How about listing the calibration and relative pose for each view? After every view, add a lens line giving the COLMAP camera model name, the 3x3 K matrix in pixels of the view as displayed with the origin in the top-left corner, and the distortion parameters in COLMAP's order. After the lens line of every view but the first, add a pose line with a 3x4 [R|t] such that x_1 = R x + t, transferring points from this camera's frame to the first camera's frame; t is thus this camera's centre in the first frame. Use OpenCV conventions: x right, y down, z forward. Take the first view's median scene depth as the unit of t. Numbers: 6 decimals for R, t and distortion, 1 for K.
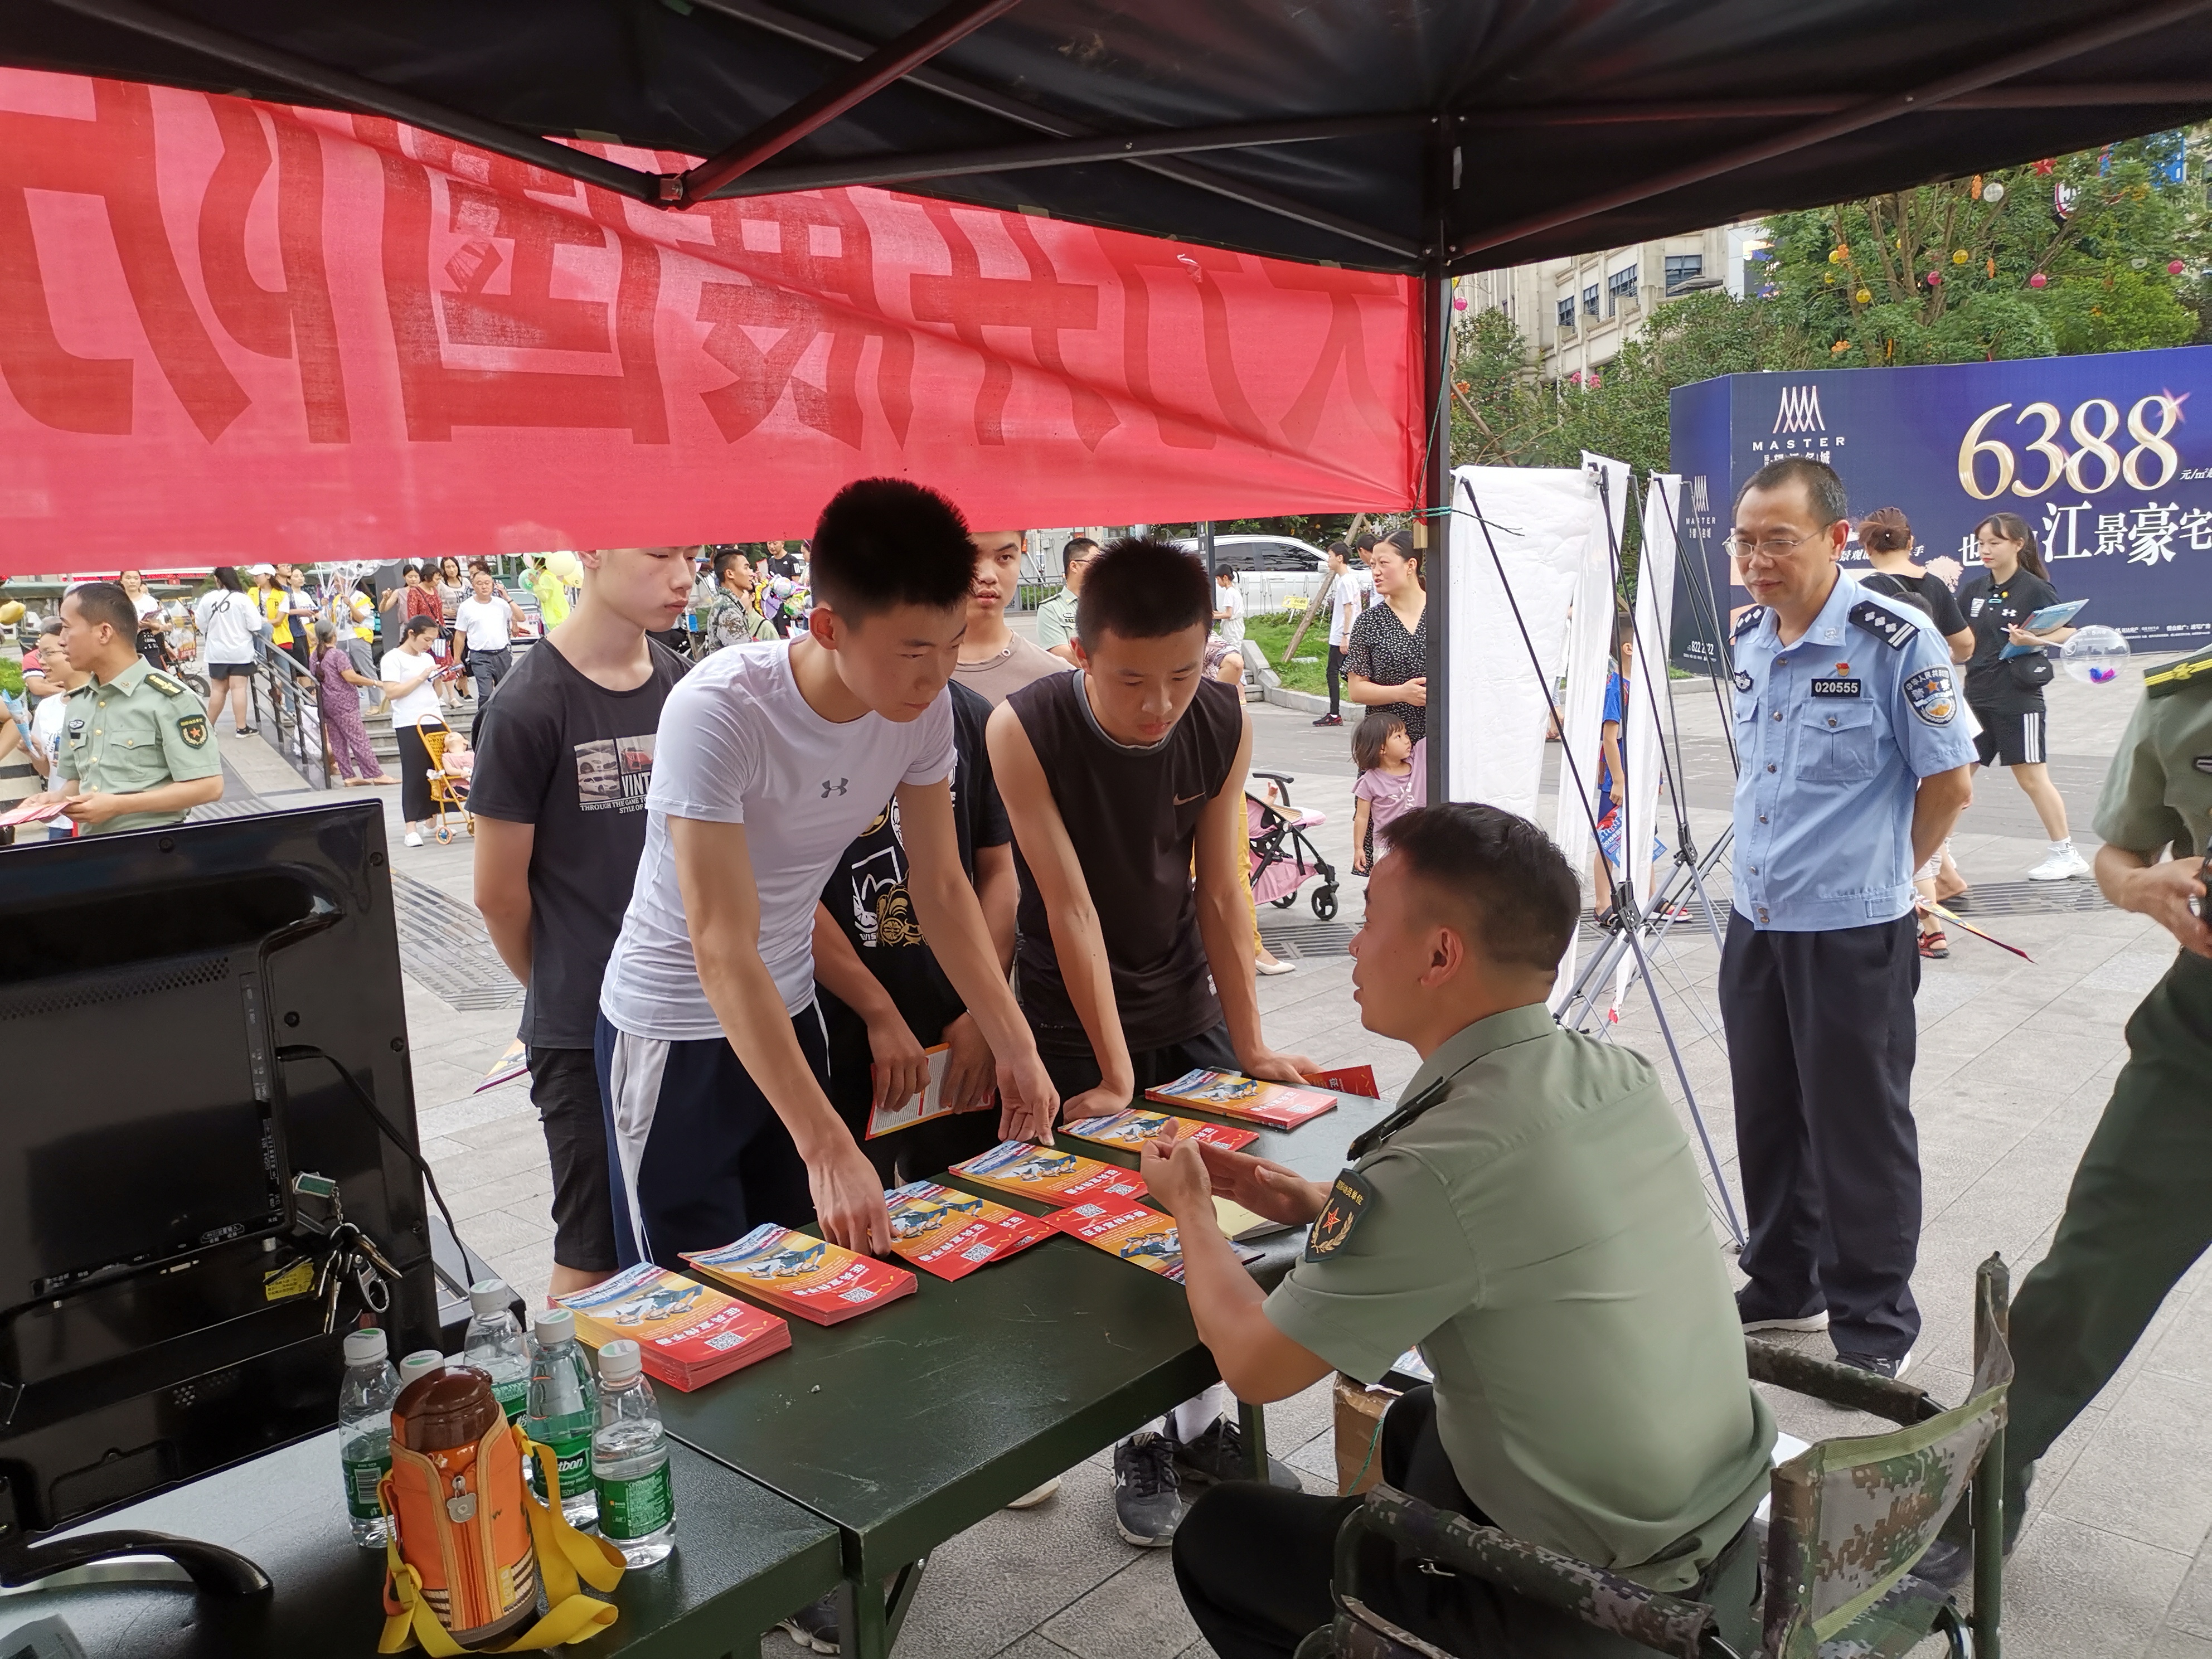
lens RADIAL K [[1741.6, 0, 1102.7], [0, 1741.6, 833.9], [0, 0, 1]] dist [0.041478, -0.021665]
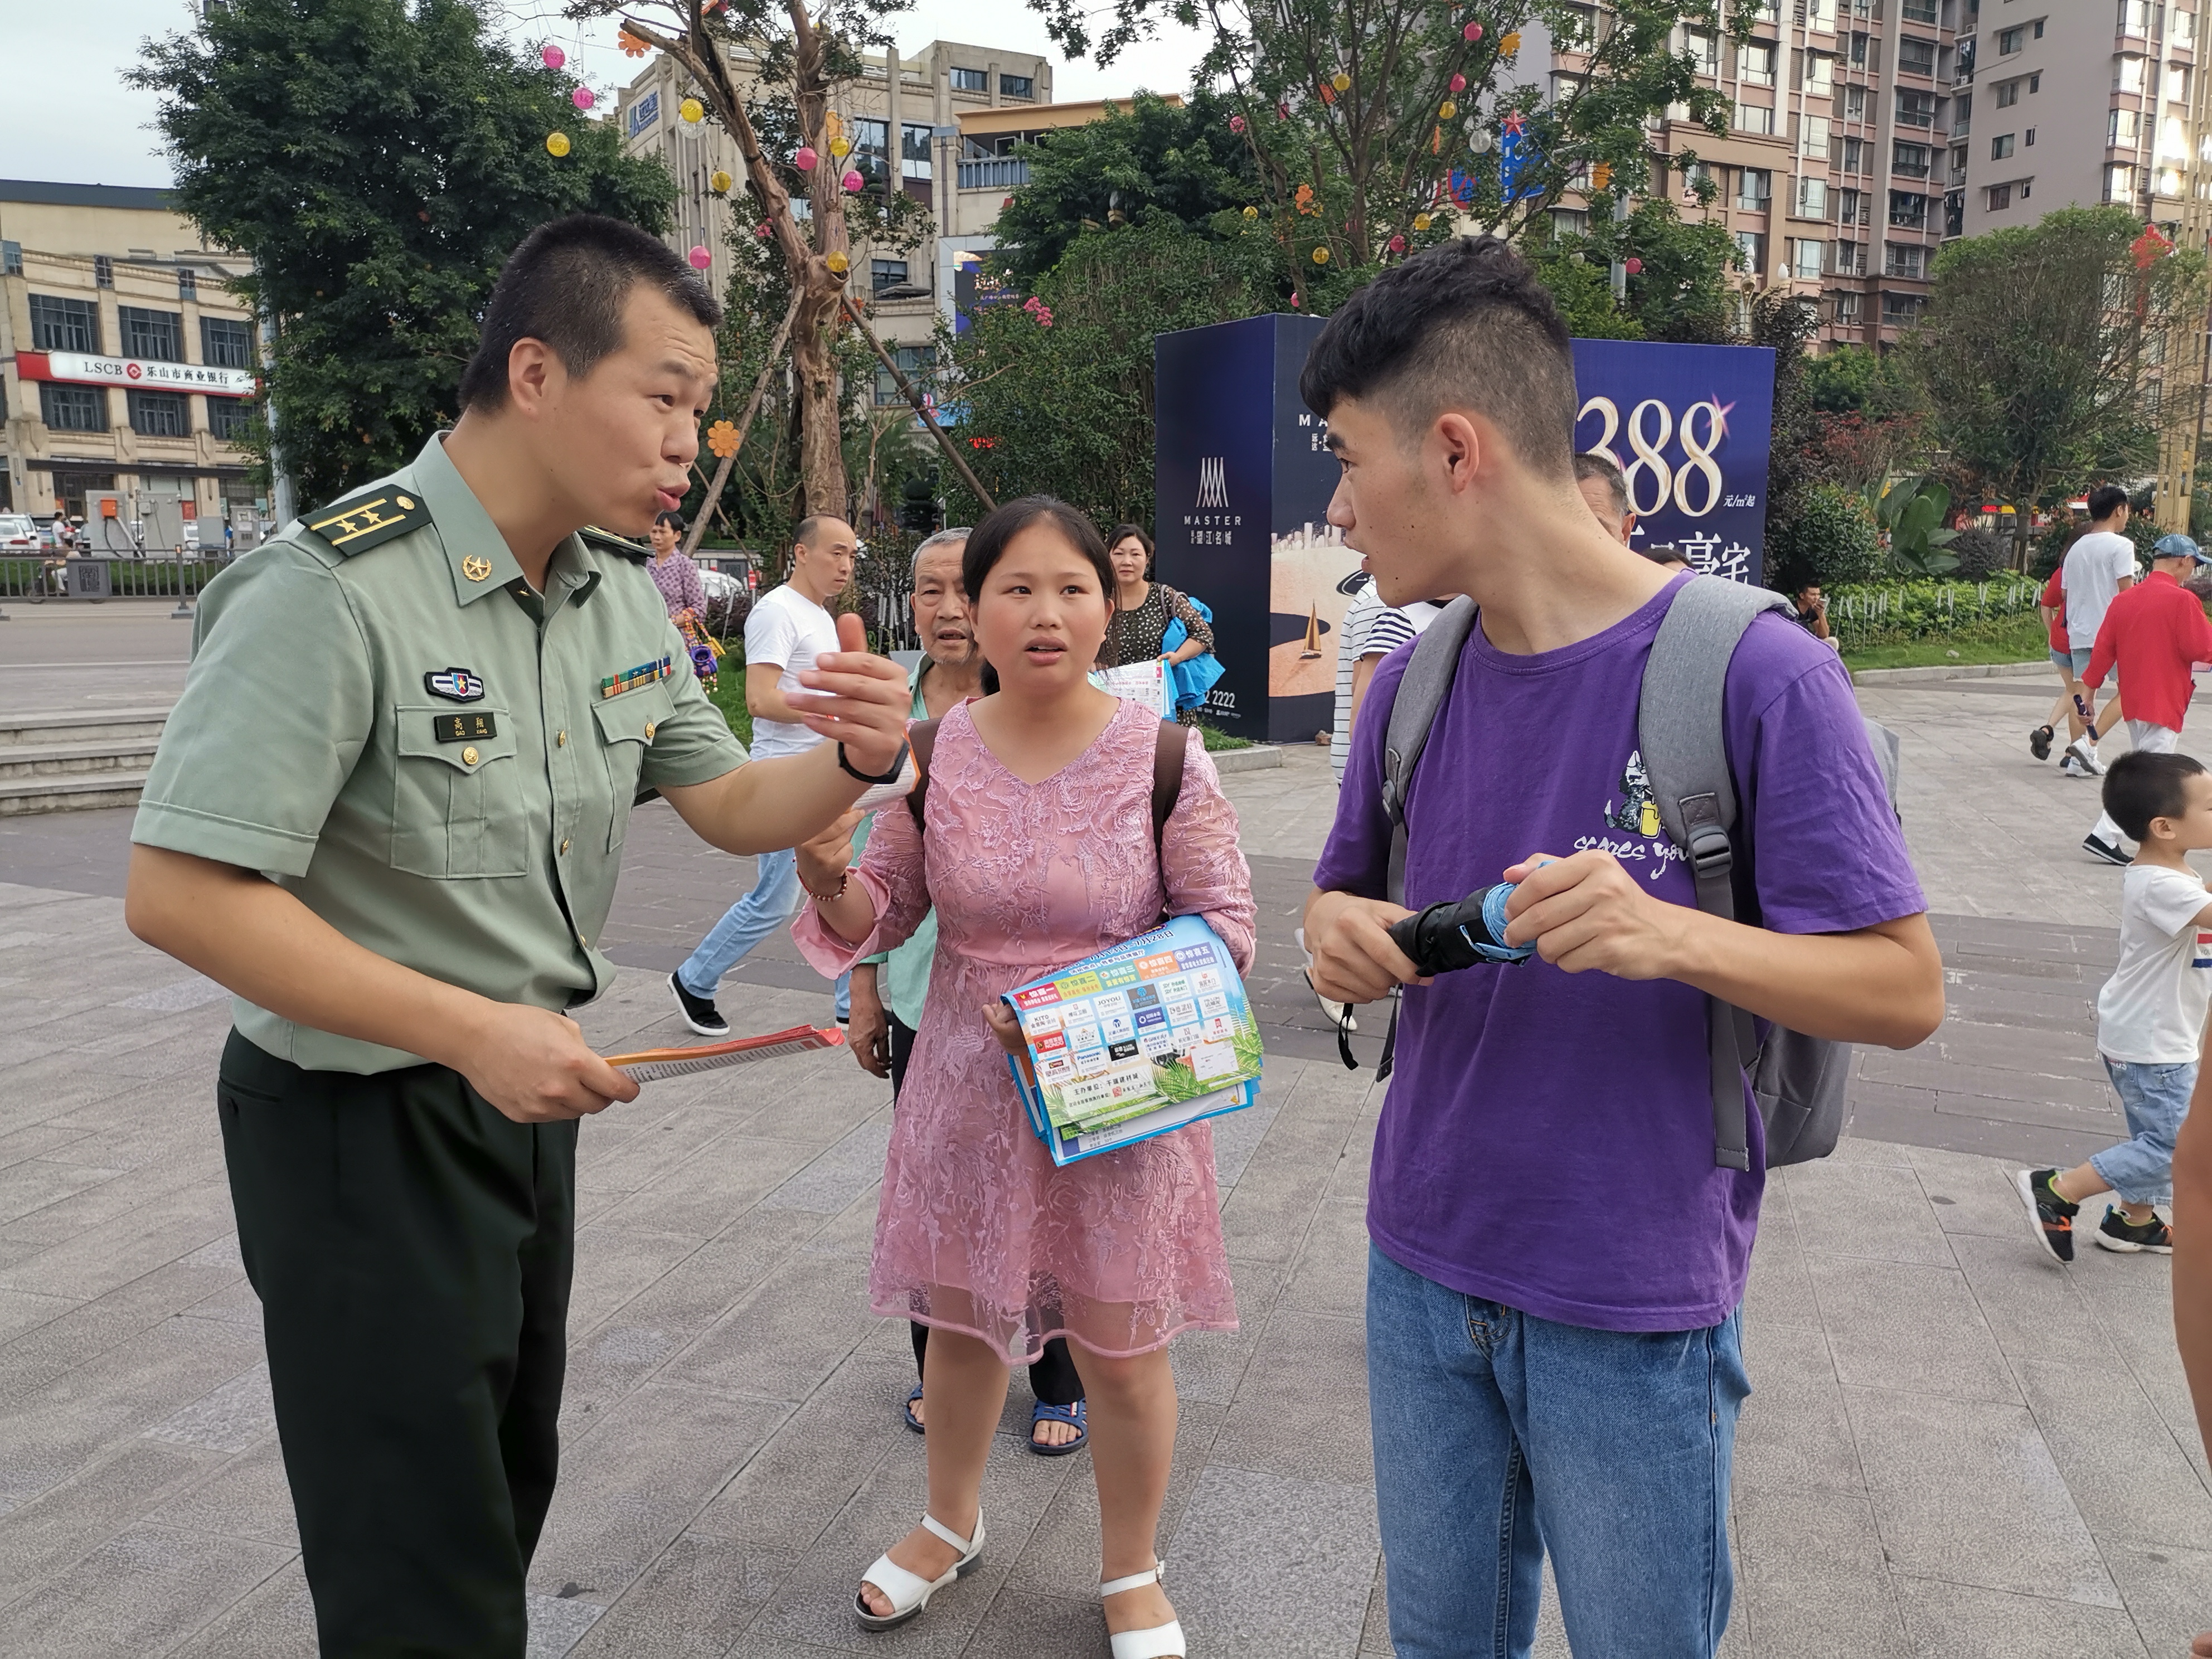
lens RADIAL K [[1741.6, 0, 1115.4], [0, 1741.6, 820.1], [0, 0, 1]] dist [0.041478, -0.021665]
pose [[0.891922, -0.018921, 0.451794, -0.017138], [0.022995, 0.999729, -0.003528, -0.057388], [-0.451605, 0.013536, 0.892115, 0.397900]]
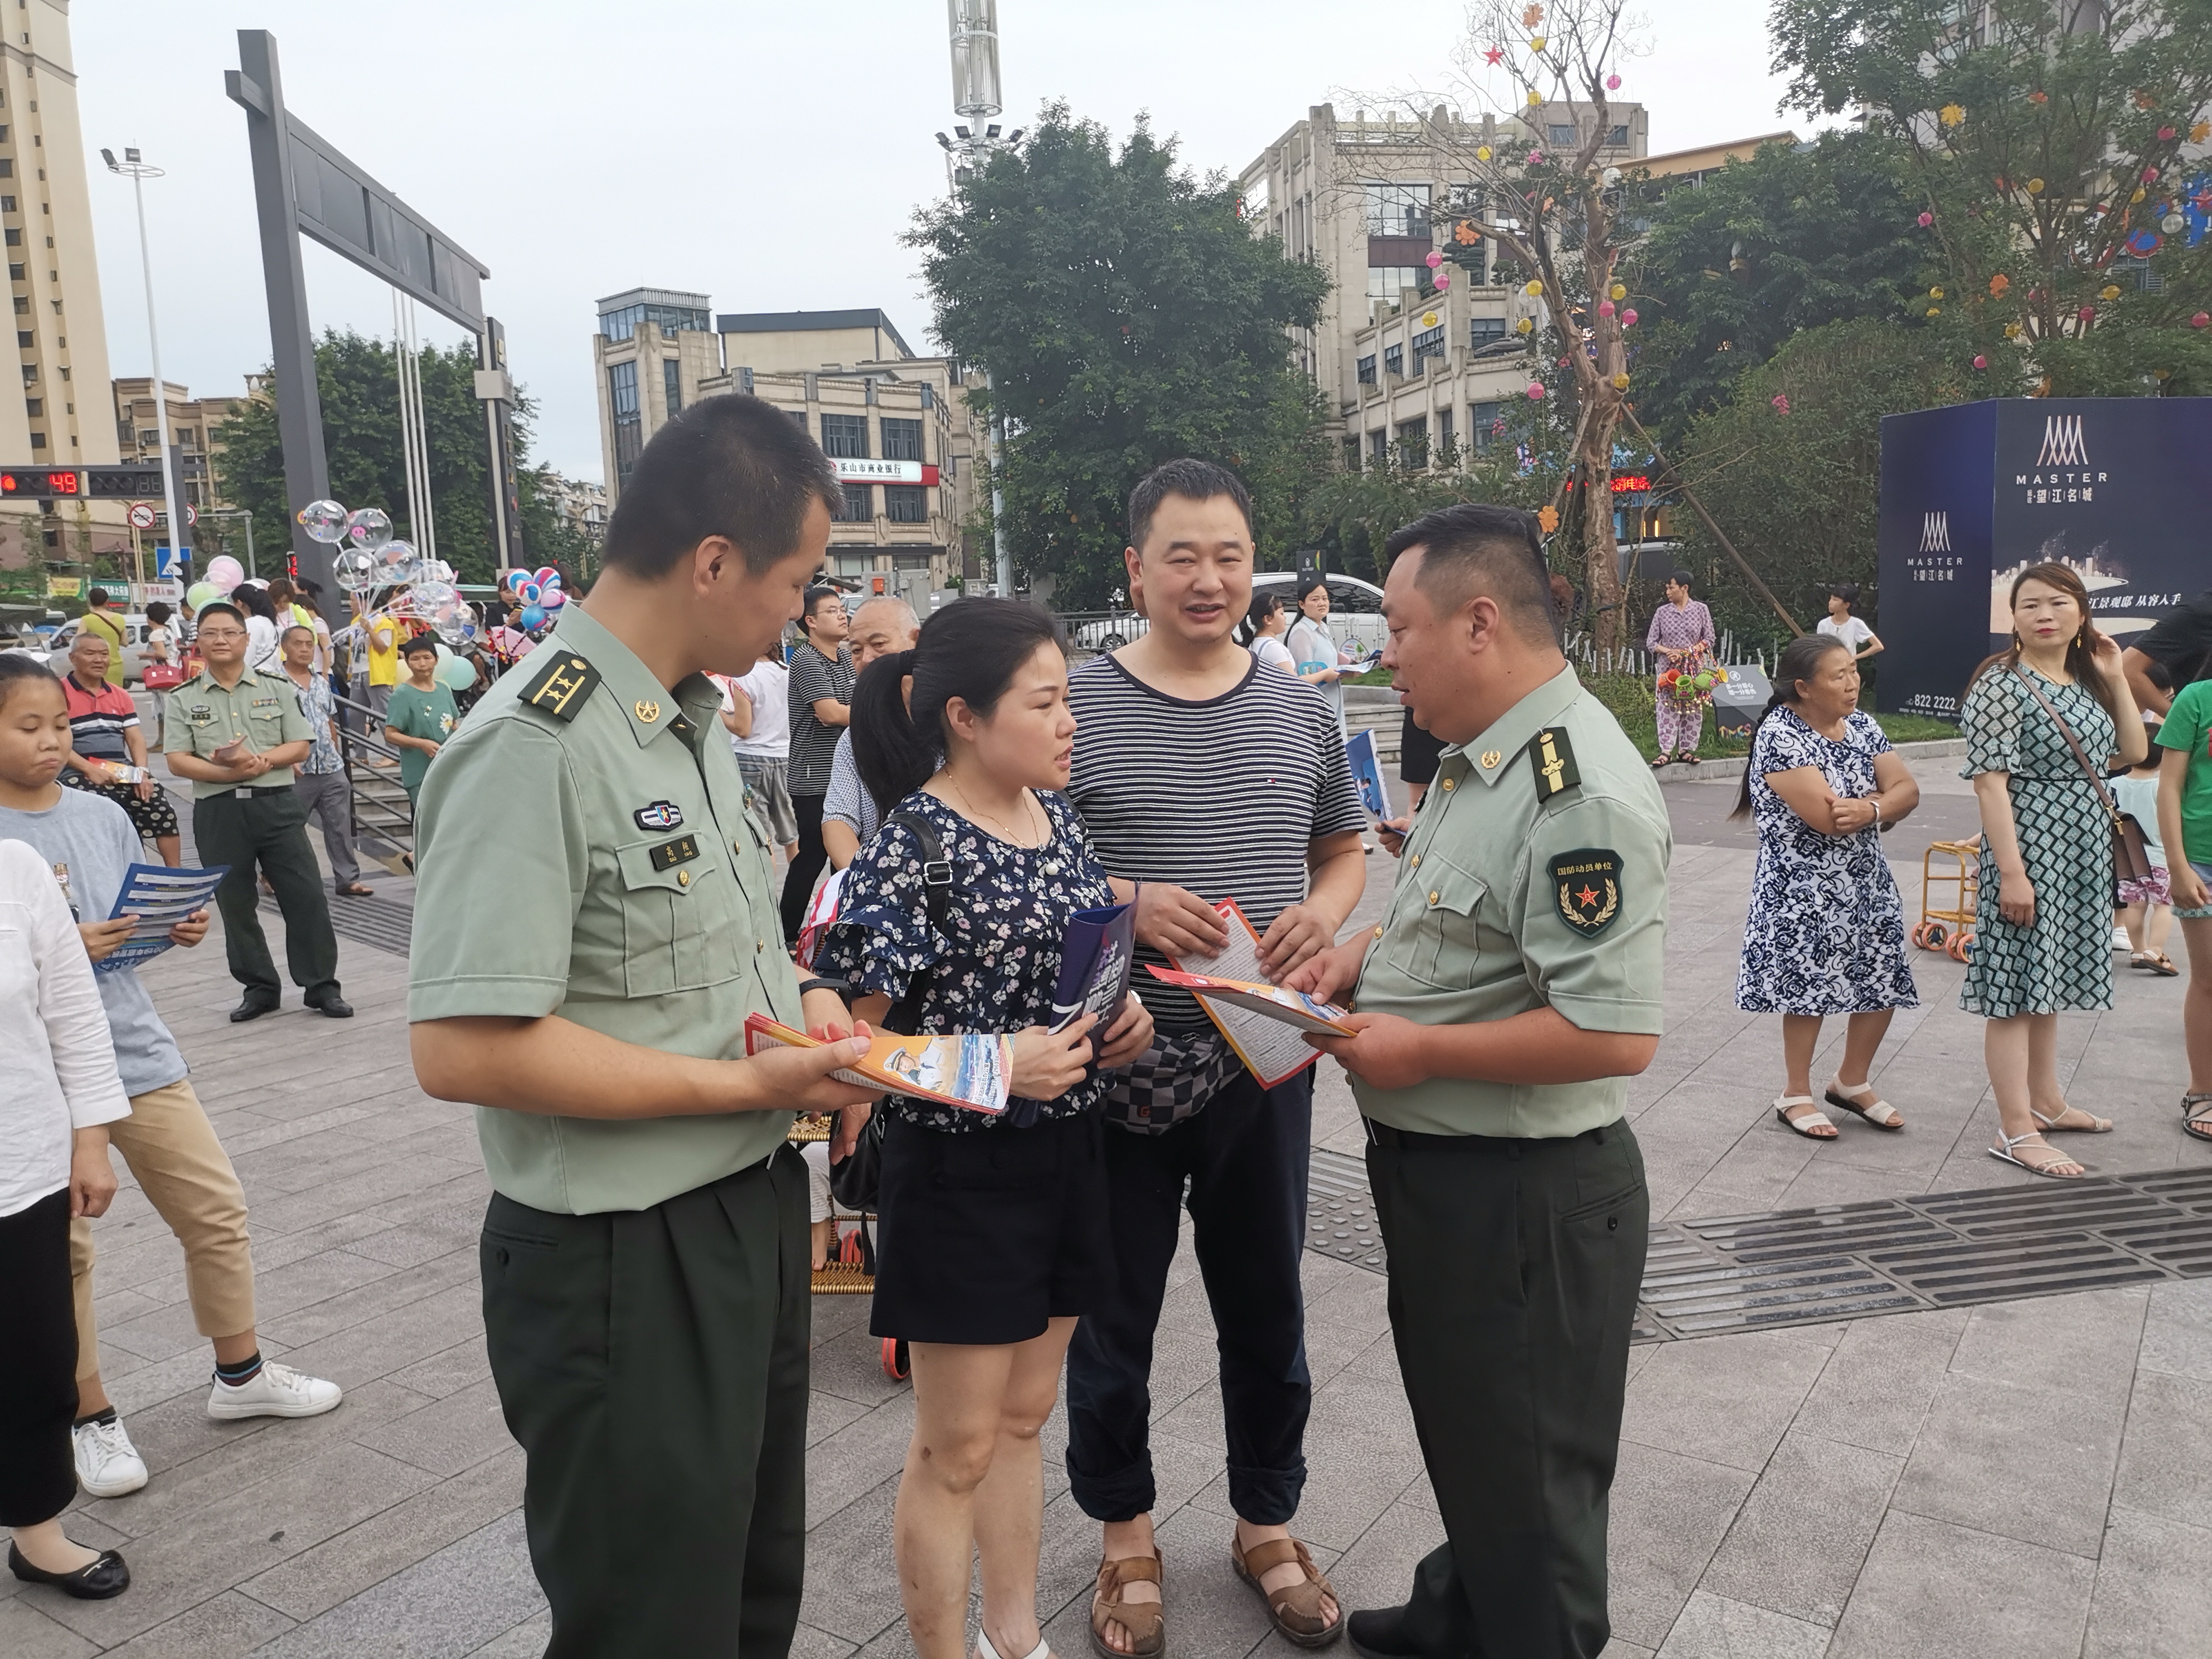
lens RADIAL K [[1741.6, 0, 1116.2], [0, 1741.6, 823.0], [0, 0, 1]] dist [0.041478, -0.021665]
pose [[0.987849, -0.001913, 0.155403, -0.218423], [0.007111, 0.999433, -0.032904, -0.019448], [-0.155252, 0.033609, 0.987303, 0.187043]]
